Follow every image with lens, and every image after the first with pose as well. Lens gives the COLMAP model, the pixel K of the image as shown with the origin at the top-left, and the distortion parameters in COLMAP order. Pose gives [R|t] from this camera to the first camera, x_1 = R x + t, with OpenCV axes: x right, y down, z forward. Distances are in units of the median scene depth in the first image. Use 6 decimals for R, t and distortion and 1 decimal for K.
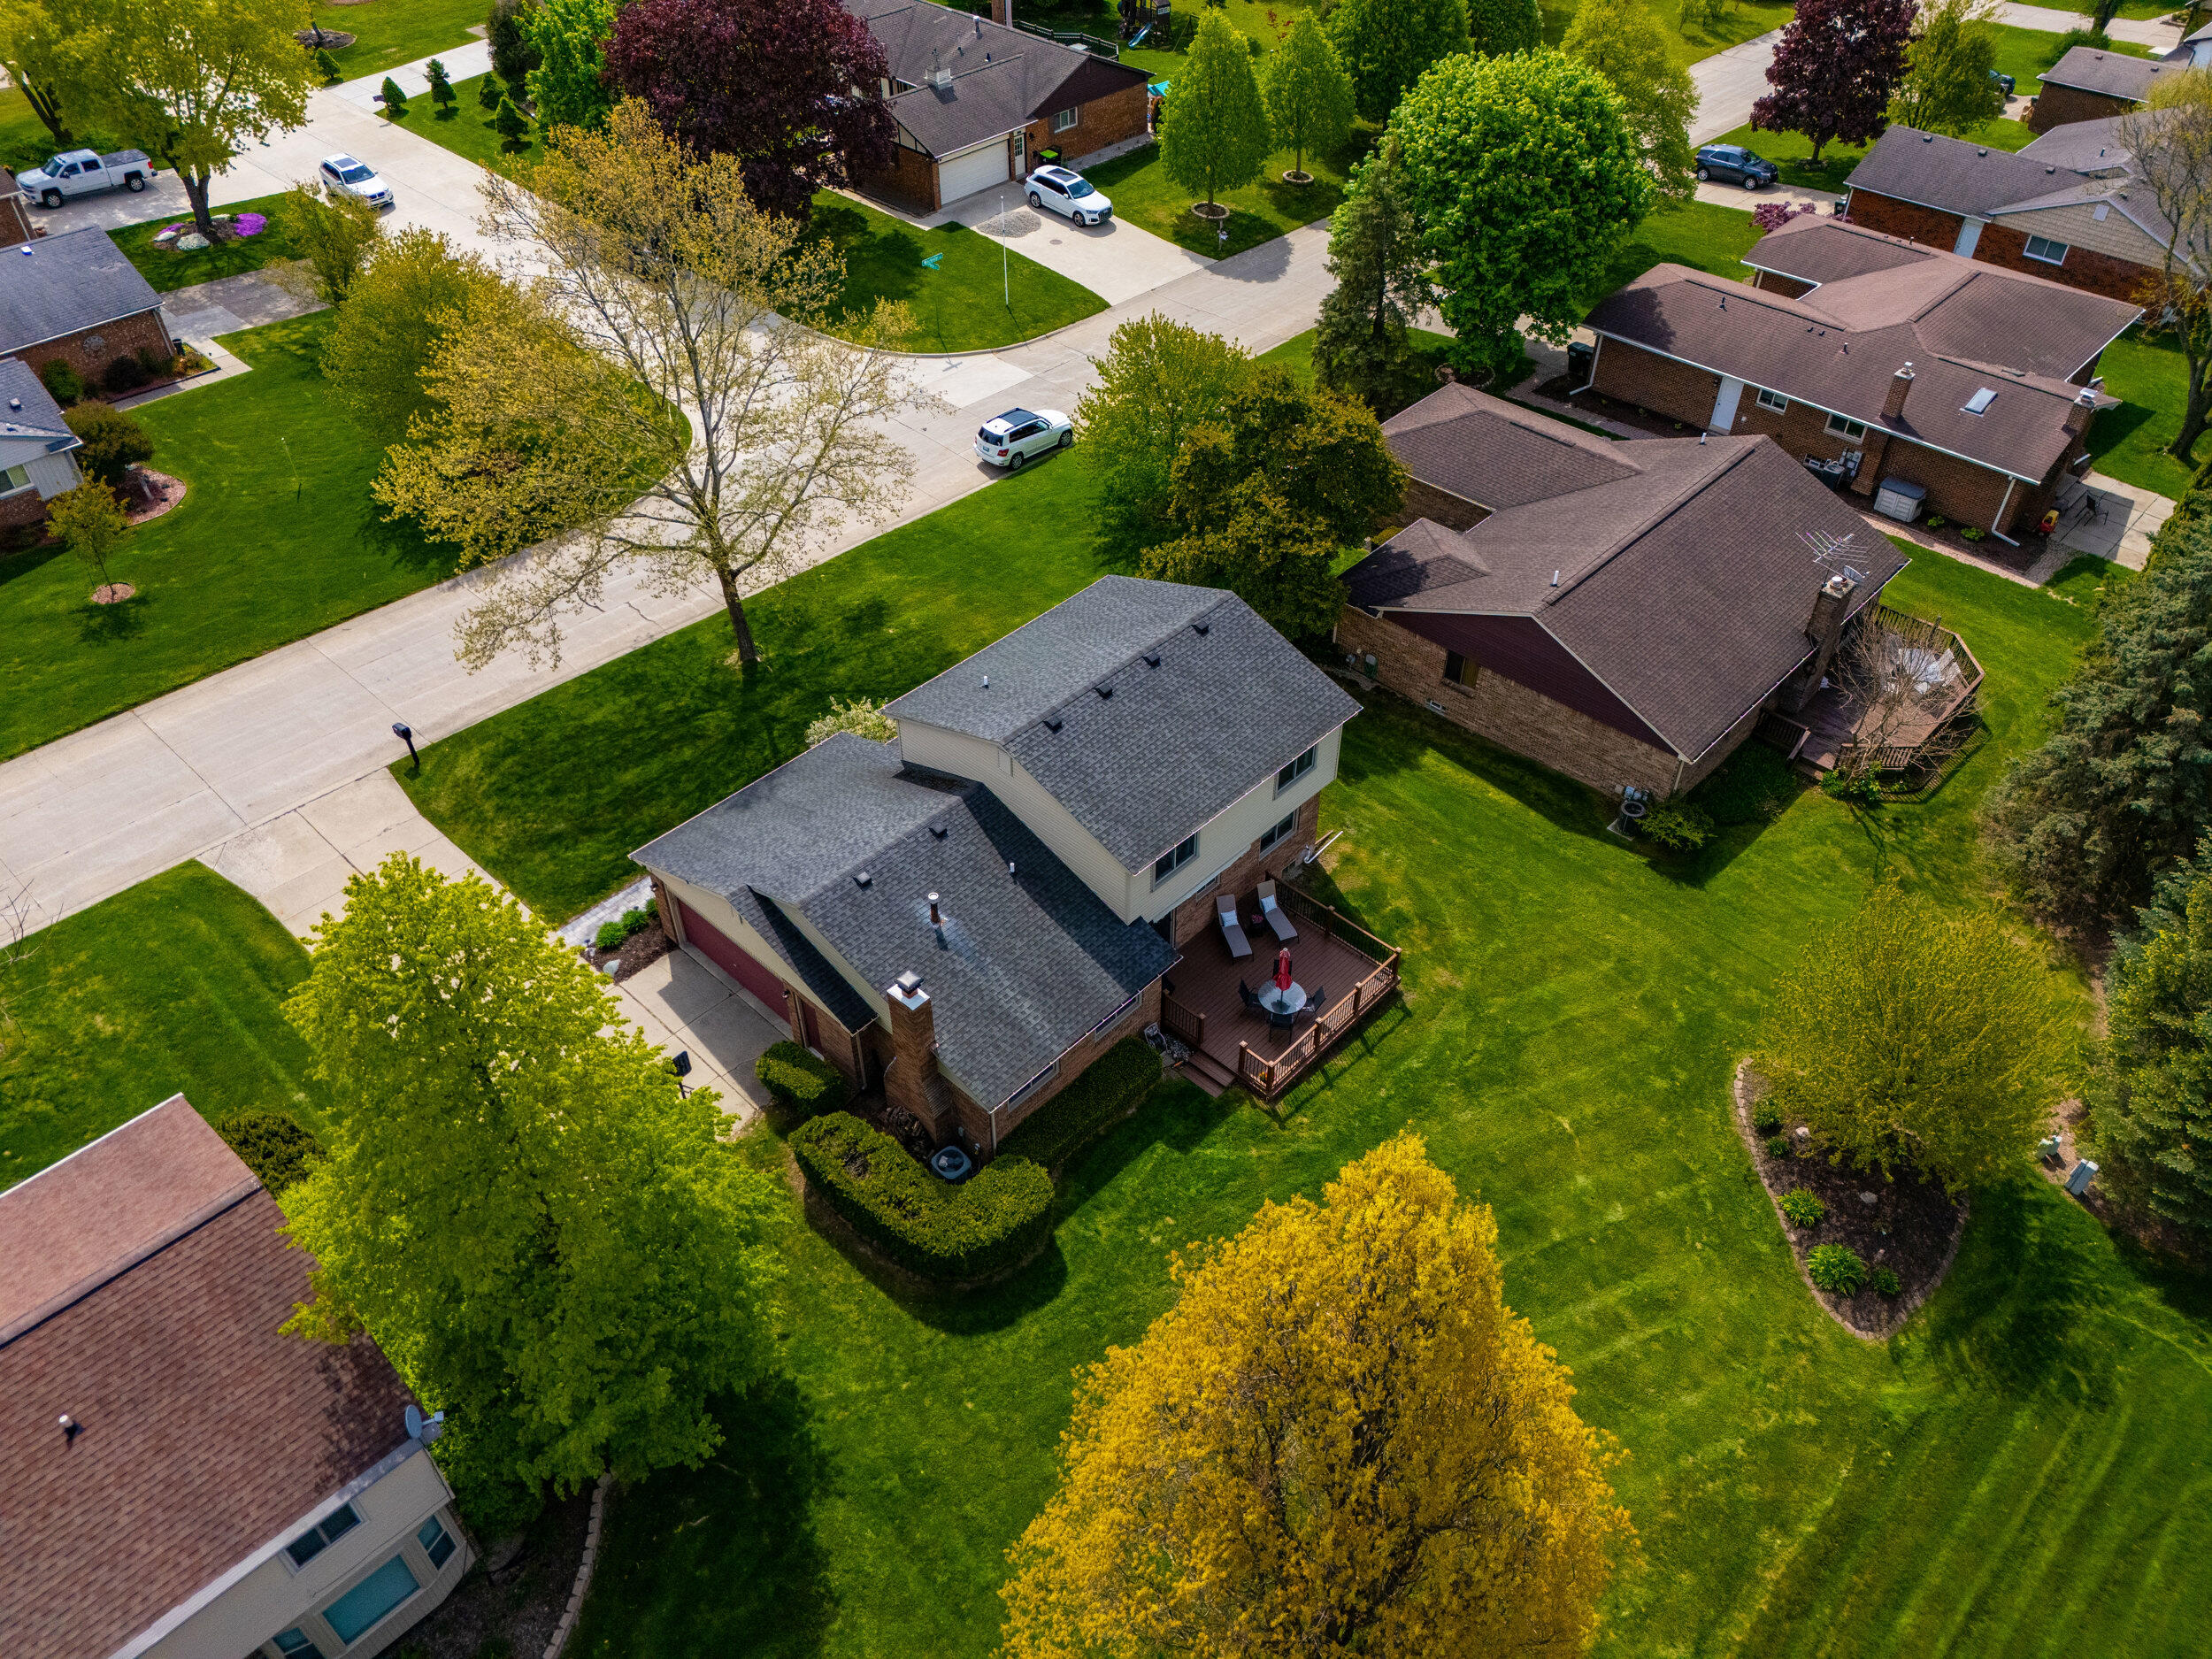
lens RADIAL K [[1618.7, 0, 1112.4], [0, 1618.7, 830.9], [0, 0, 1]] dist [0.068115, -0.065012]
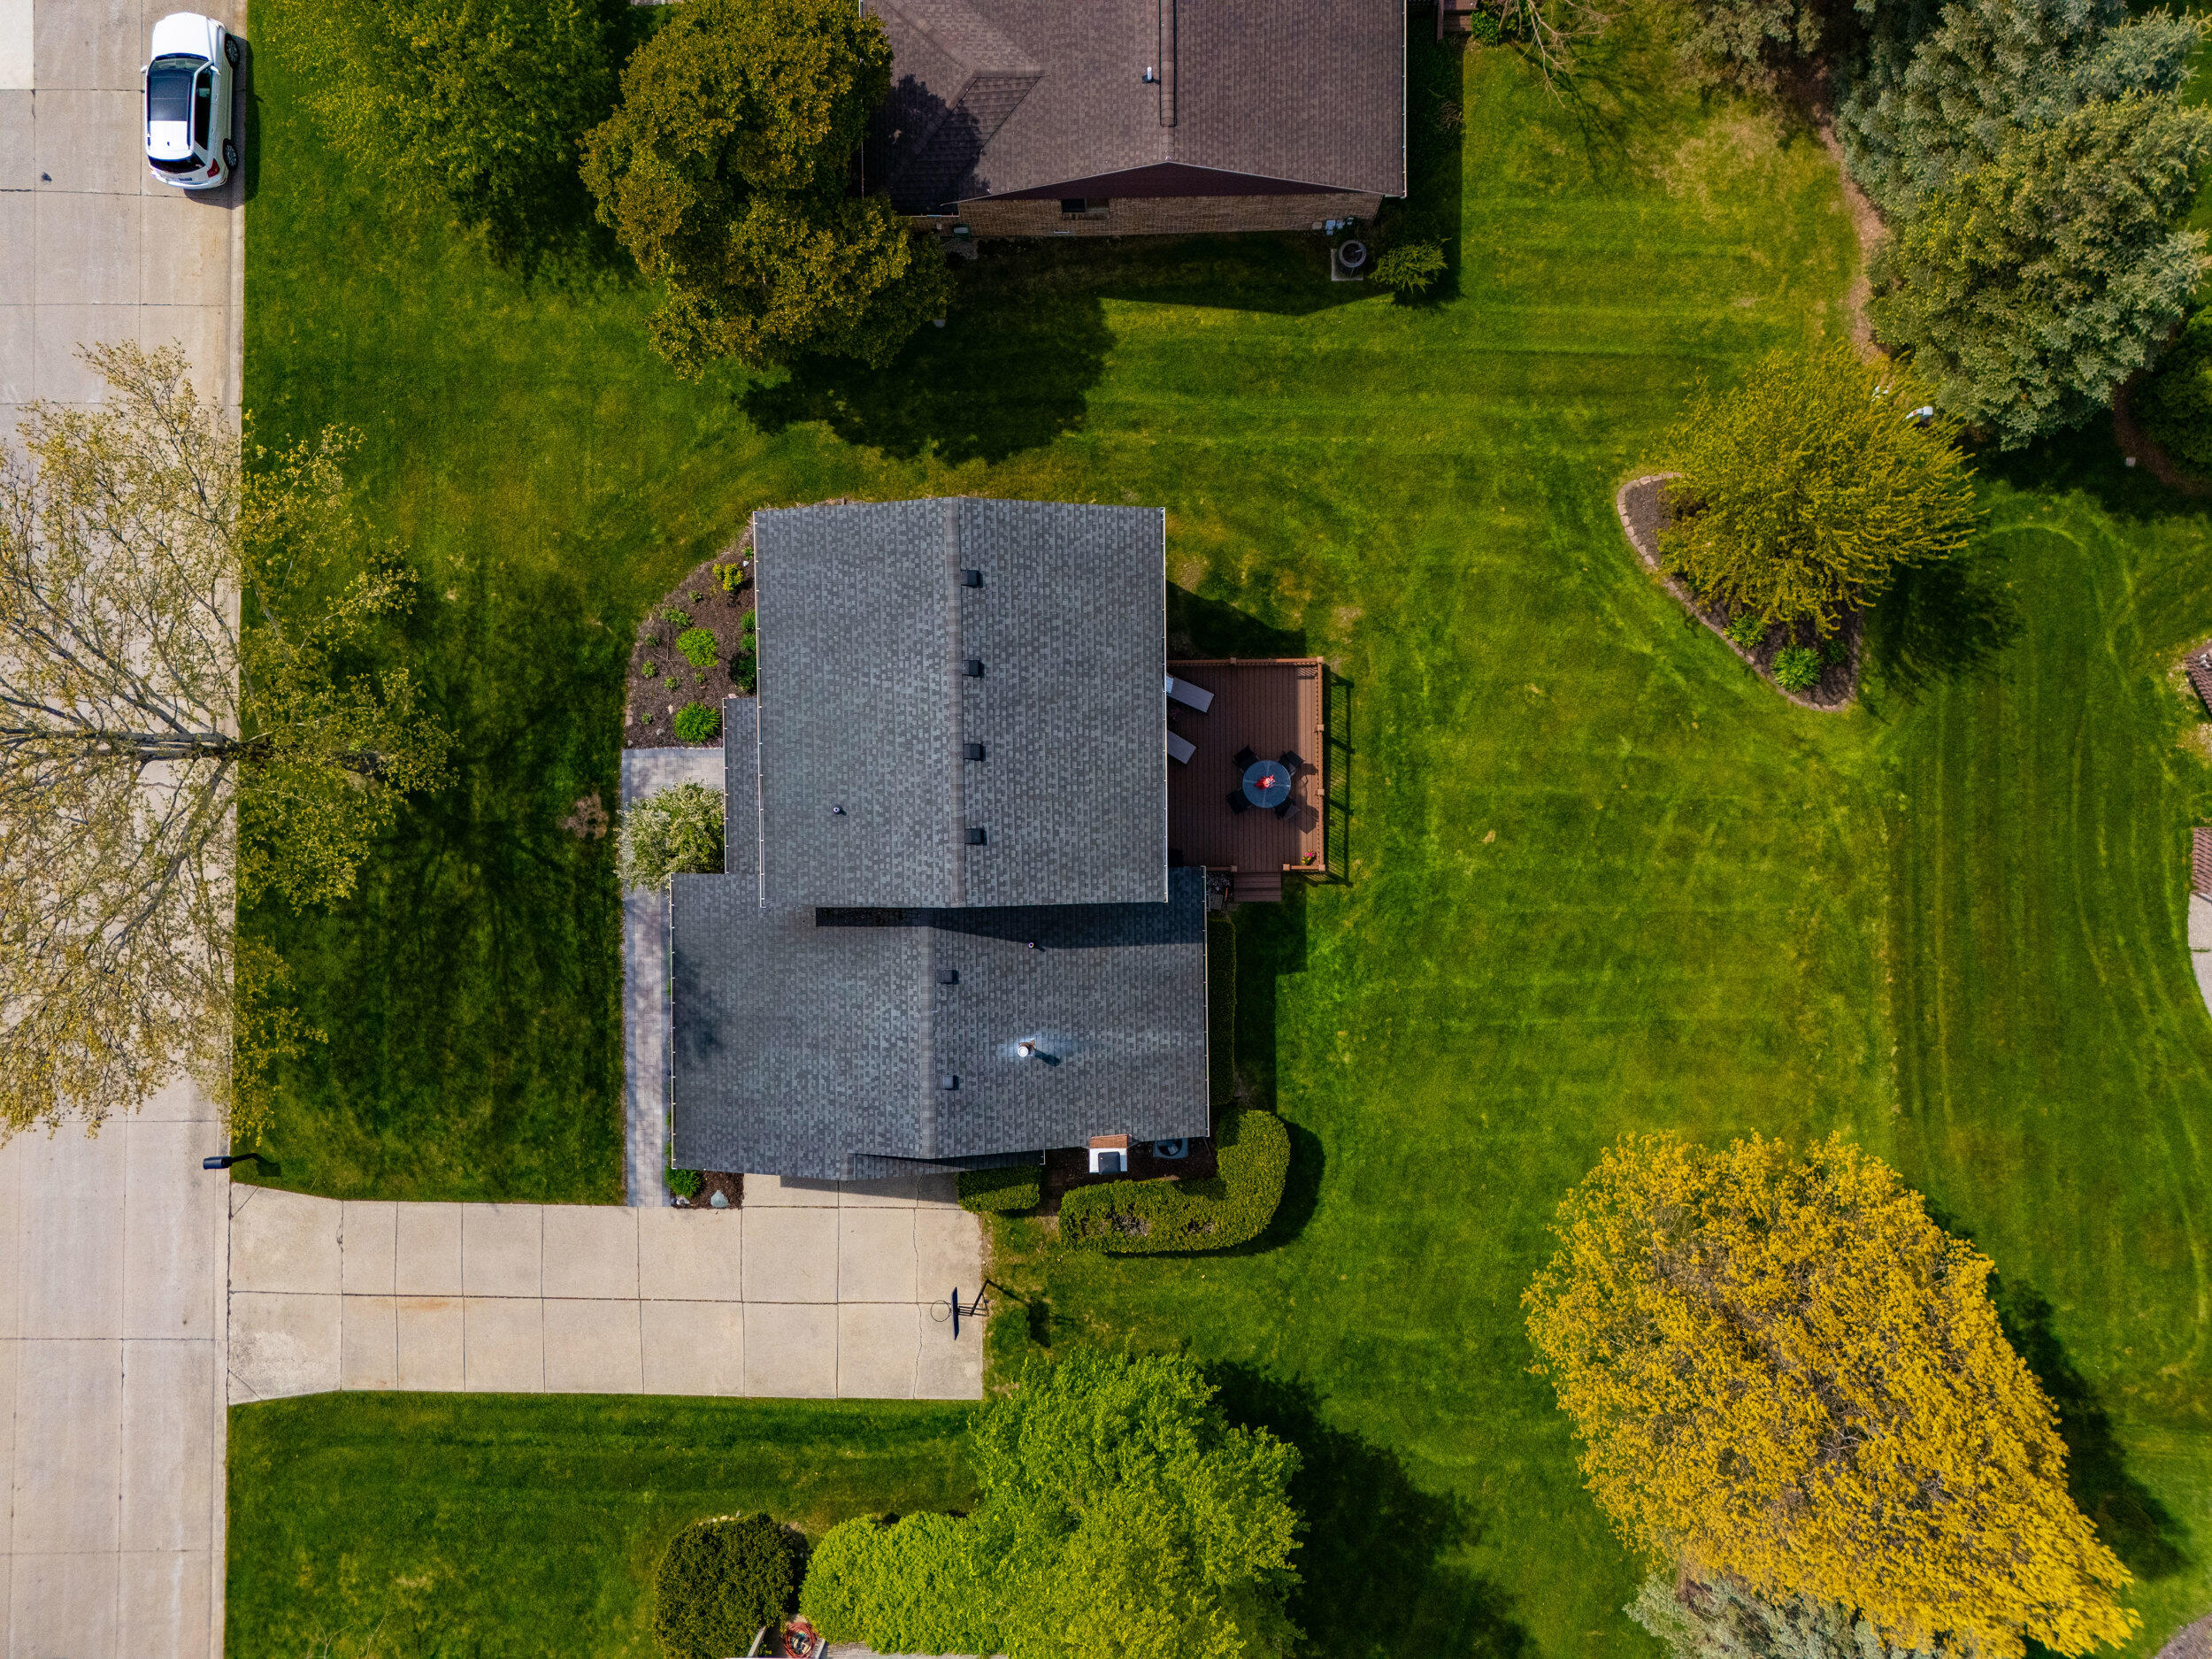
lens RADIAL K [[1618.7, 0, 1114.5], [0, 1618.7, 830.7], [0, 0, 1]] dist [0.068115, -0.065012]
pose [[0.721801, -0.691894, -0.016900, 0.023849], [0.479282, 0.482085, 0.733405, -0.458347], [-0.499291, -0.537473, 0.679582, 0.248194]]
